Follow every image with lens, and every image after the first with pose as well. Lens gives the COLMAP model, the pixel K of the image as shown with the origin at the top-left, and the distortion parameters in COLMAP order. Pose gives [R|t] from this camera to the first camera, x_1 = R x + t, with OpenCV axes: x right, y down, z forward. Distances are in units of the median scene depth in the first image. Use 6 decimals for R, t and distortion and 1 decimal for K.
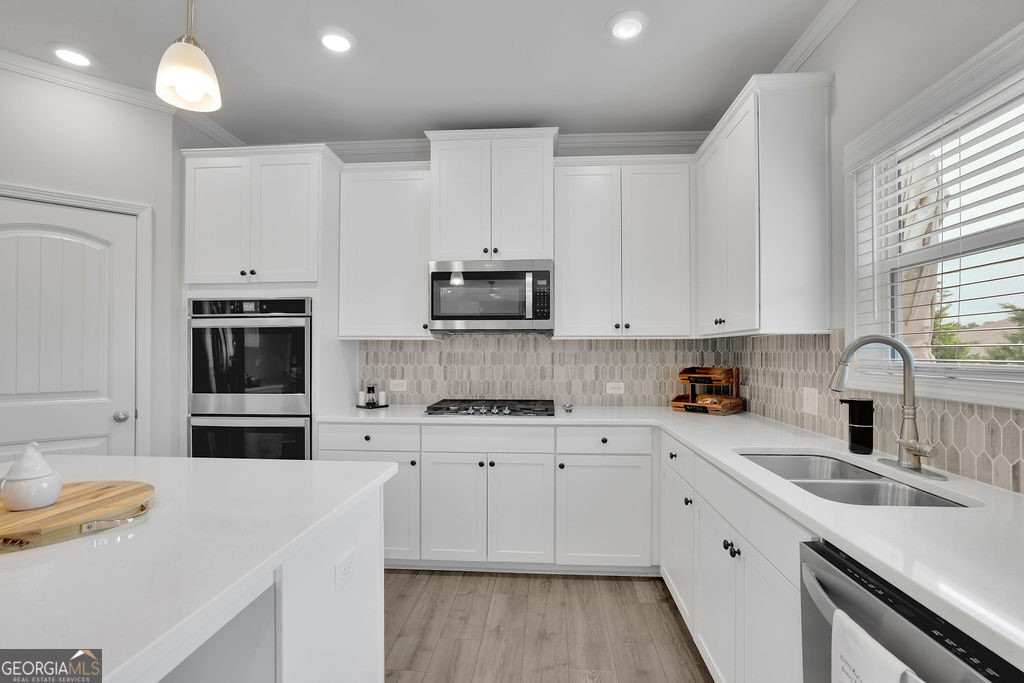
lens RADIAL K [[489.4, 0, 516.7], [0, 489.4, 350.8], [0, 0, 1]] dist [-0.028977, 0.001409]
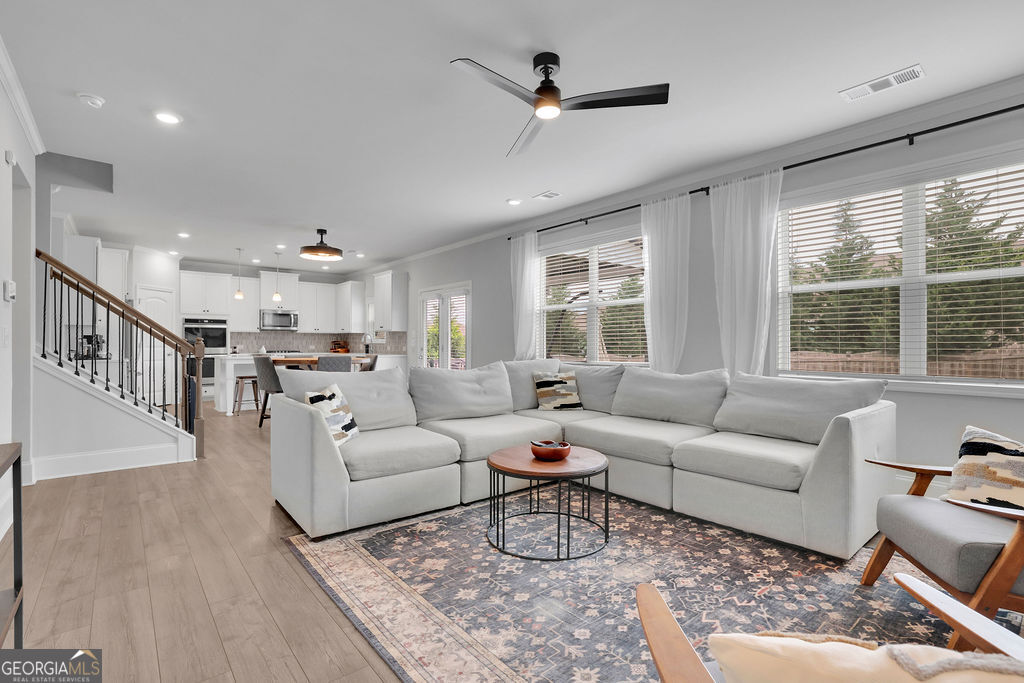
lens RADIAL K [[461.6, 0, 511.8], [0, 461.6, 346.0], [0, 0, 1]] dist [-0.058598, 0.024946]
pose [[0.714492, -0.001034, 0.699643, -1.198529], [-0.006102, 0.999952, 0.007710, 0.040164], [-0.699617, -0.009778, 0.714451, -2.615123]]
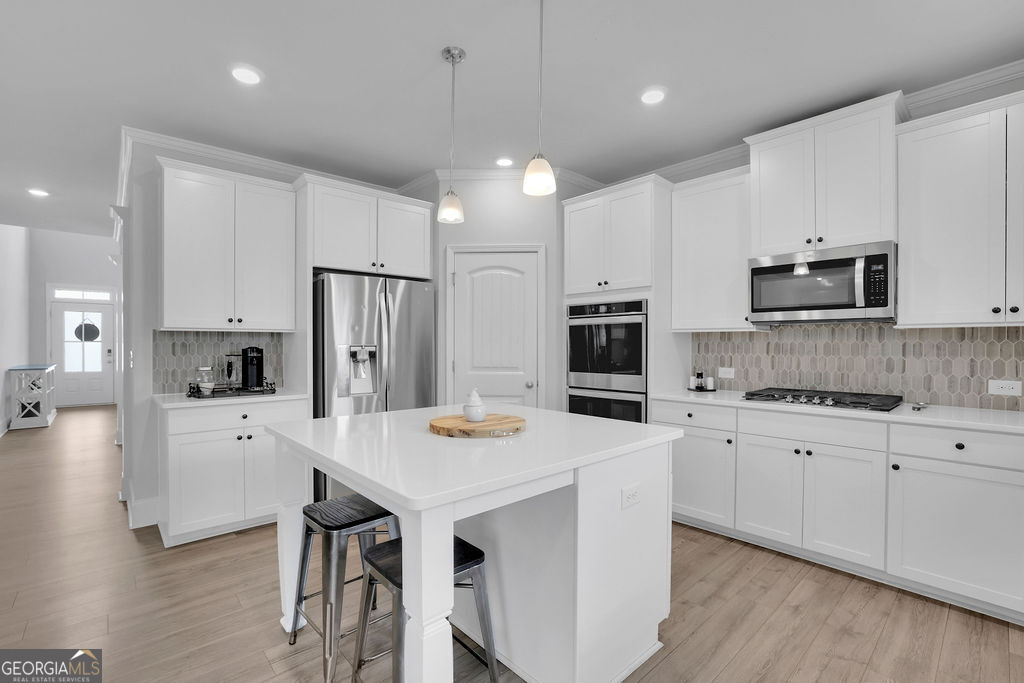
lens RADIAL K [[461.6, 0, 511.8], [0, 461.6, 346.0], [0, 0, 1]] dist [-0.058598, 0.024946]
pose [[0.719540, 0.004212, -0.694439, 0.146433], [0.001942, 0.999965, 0.008077, 0.001353], [0.694449, -0.007160, 0.719507, -0.091391]]
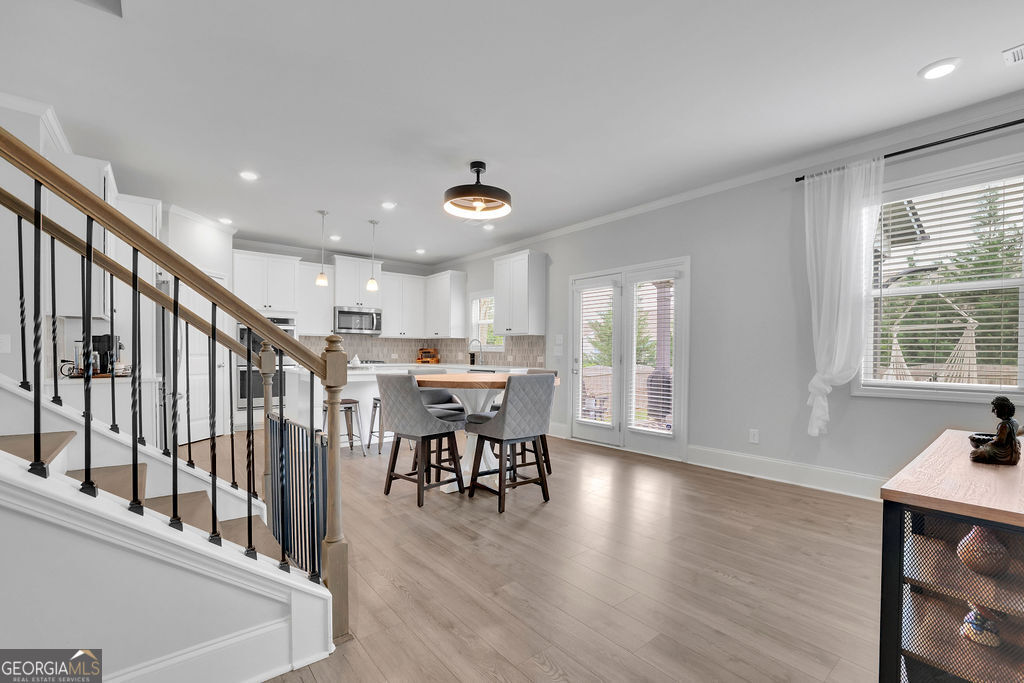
lens RADIAL K [[441.2, 0, 508.7], [0, 441.2, 358.9], [0, 0, 1]] dist [-0.024239, -0.000065]
pose [[0.739144, -0.003837, 0.673537, -1.116438], [-0.011378, 0.999770, 0.018182, 0.046543], [-0.673451, -0.021103, 0.738930, -1.401026]]
